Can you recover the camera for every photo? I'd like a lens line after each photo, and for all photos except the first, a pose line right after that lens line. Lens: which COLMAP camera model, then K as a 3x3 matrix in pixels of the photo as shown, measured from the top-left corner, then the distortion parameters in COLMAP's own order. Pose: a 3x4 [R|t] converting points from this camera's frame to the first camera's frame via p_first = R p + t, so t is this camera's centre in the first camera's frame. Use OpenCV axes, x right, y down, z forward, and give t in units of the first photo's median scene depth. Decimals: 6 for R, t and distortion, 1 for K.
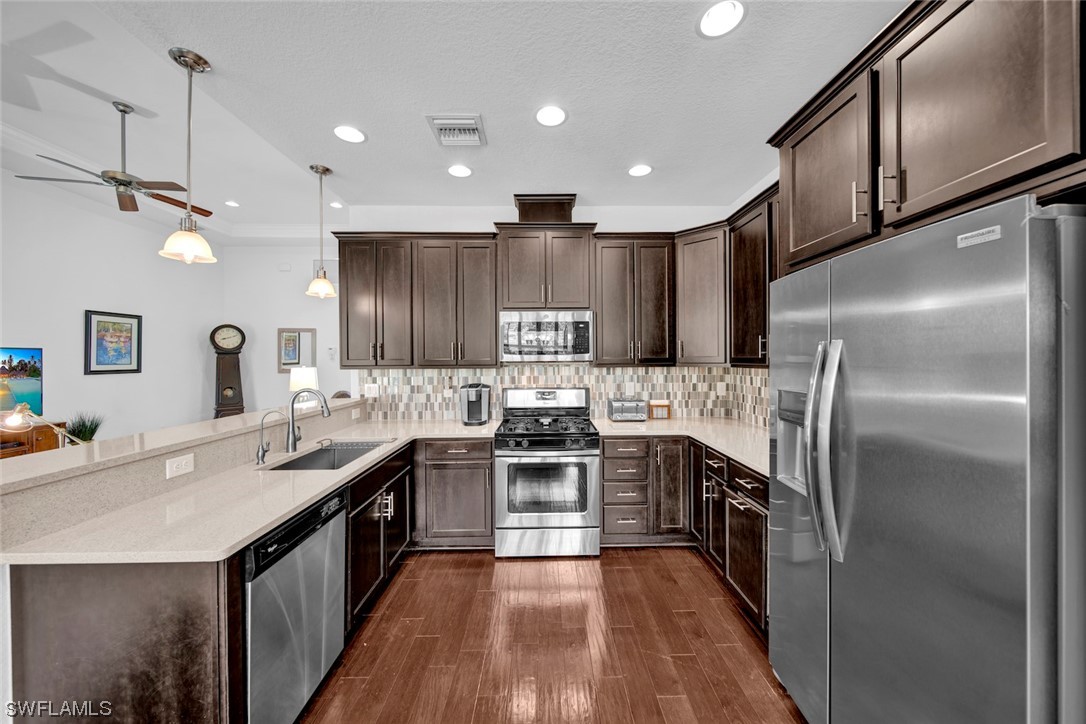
lens RADIAL K [[382.2, 0, 558.7], [0, 382.2, 357.8], [0, 0, 1]] dist [-0.001795, -0.000237]
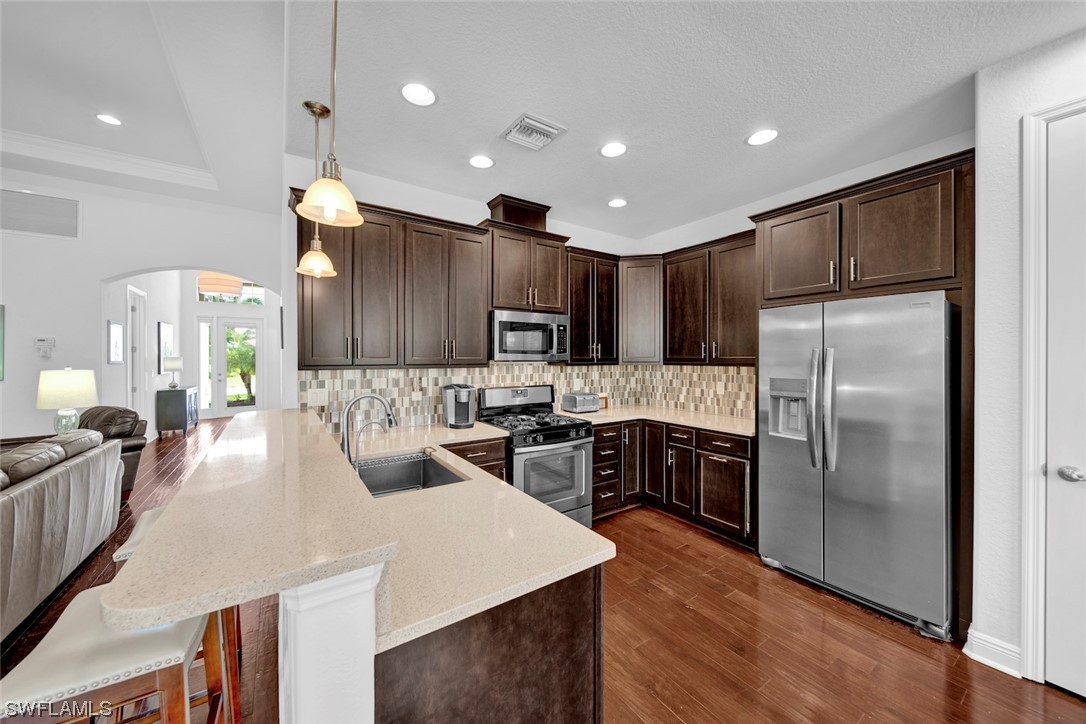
lens RADIAL K [[382.2, 0, 549.1], [0, 382.2, 358.0], [0, 0, 1]] dist [-0.001795, -0.000237]
pose [[0.840017, 0.005233, 0.542535, -0.521101], [-0.004978, 0.999986, -0.001938, 0.003814], [-0.542537, -0.001073, 0.840031, 0.081916]]
